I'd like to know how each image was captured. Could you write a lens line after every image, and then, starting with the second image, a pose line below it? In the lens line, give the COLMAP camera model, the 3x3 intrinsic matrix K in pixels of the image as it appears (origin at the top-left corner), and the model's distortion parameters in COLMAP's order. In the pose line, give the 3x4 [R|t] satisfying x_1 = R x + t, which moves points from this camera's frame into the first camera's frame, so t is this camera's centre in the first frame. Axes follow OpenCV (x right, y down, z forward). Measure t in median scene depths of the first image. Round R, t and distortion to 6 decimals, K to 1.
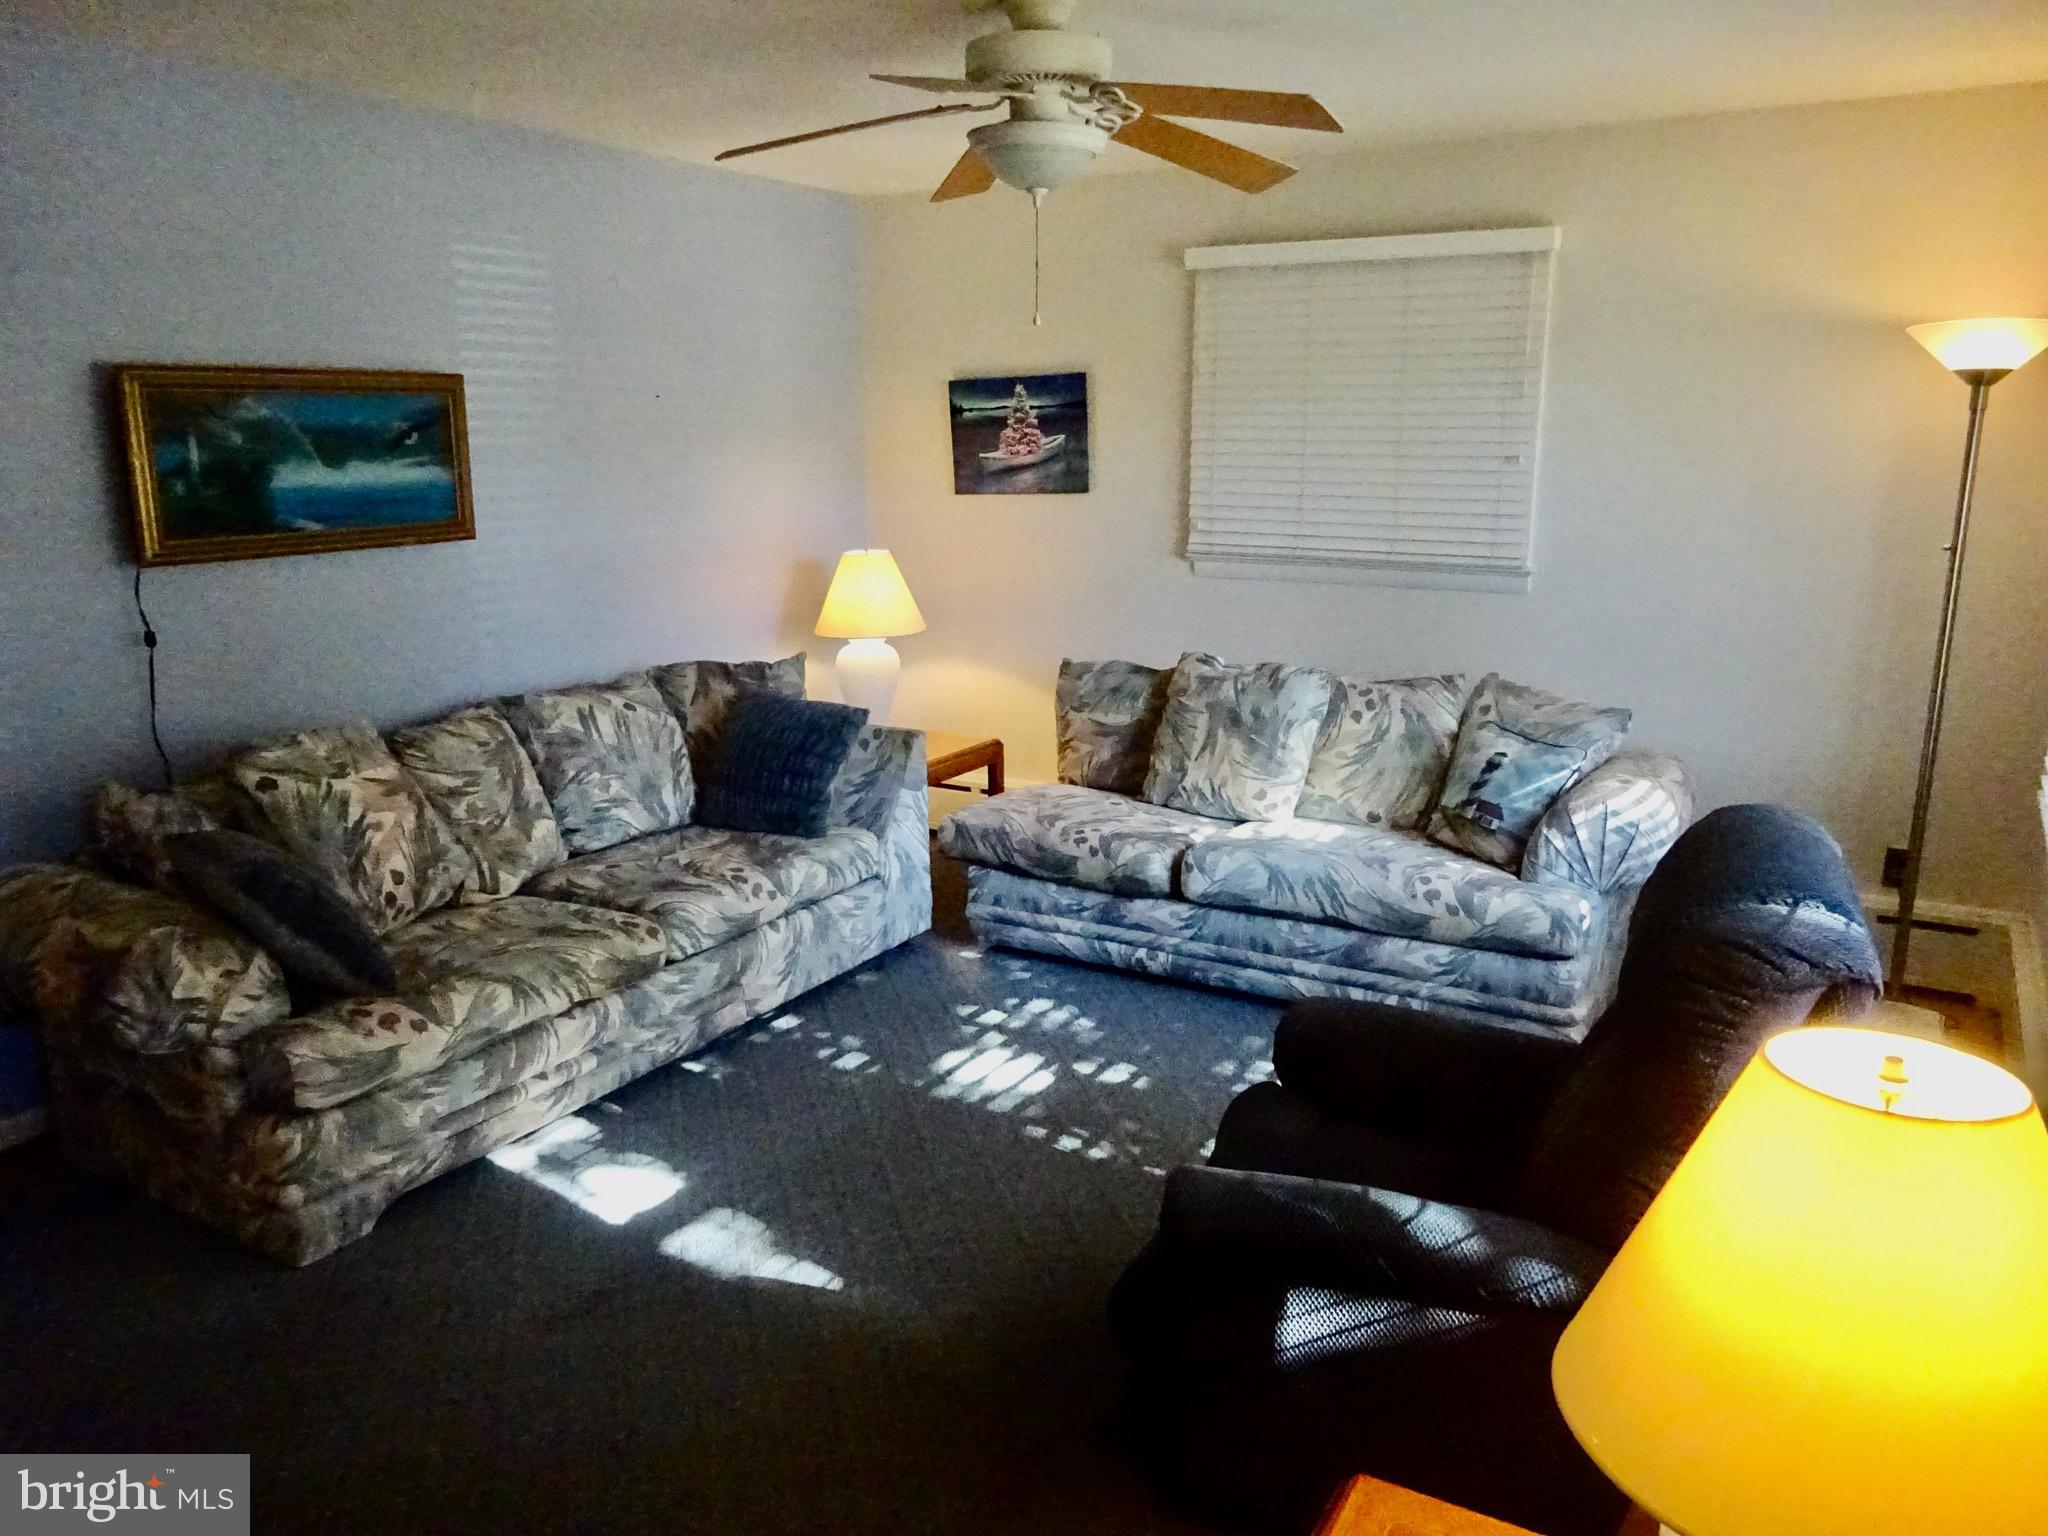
lens RADIAL K [[1513.0, 0, 1016.2], [0, 1513.0, 774.1], [0, 0, 1]] dist [-0.003536, 0.007503]
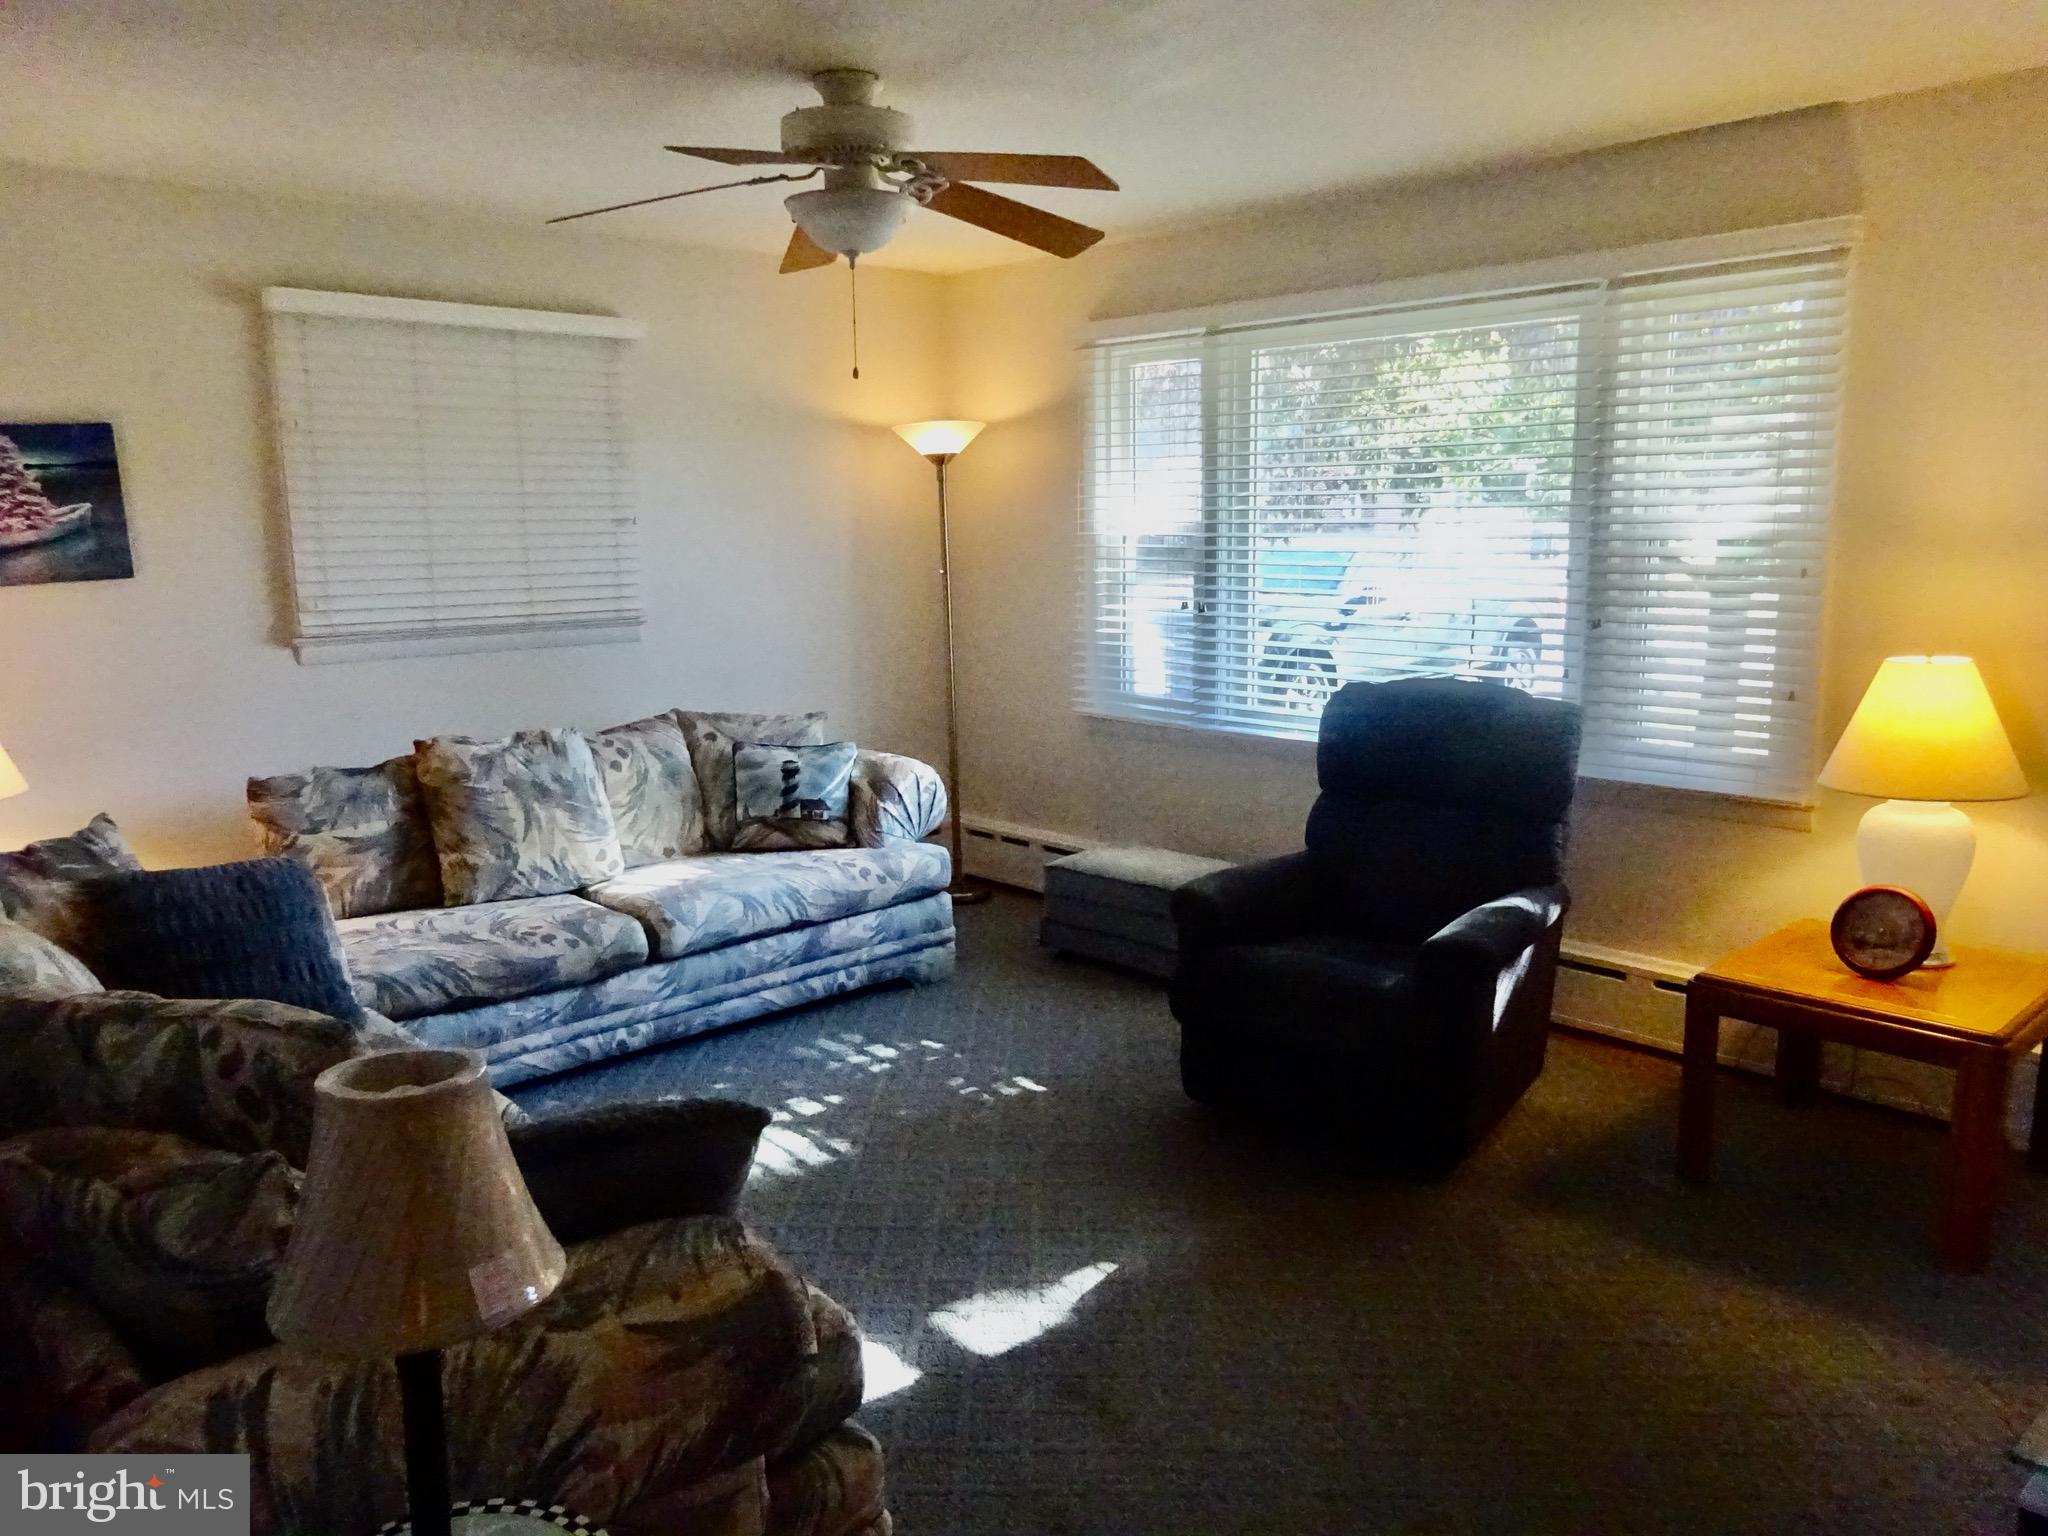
lens RADIAL K [[1513.0, 0, 1016.2], [0, 1513.0, 774.1], [0, 0, 1]] dist [-0.003536, 0.007503]
pose [[0.286342, -0.164416, 0.943915, -0.717262], [0.228560, 0.968447, 0.099355, -0.077387], [-0.930467, 0.187292, 0.314886, 0.442422]]
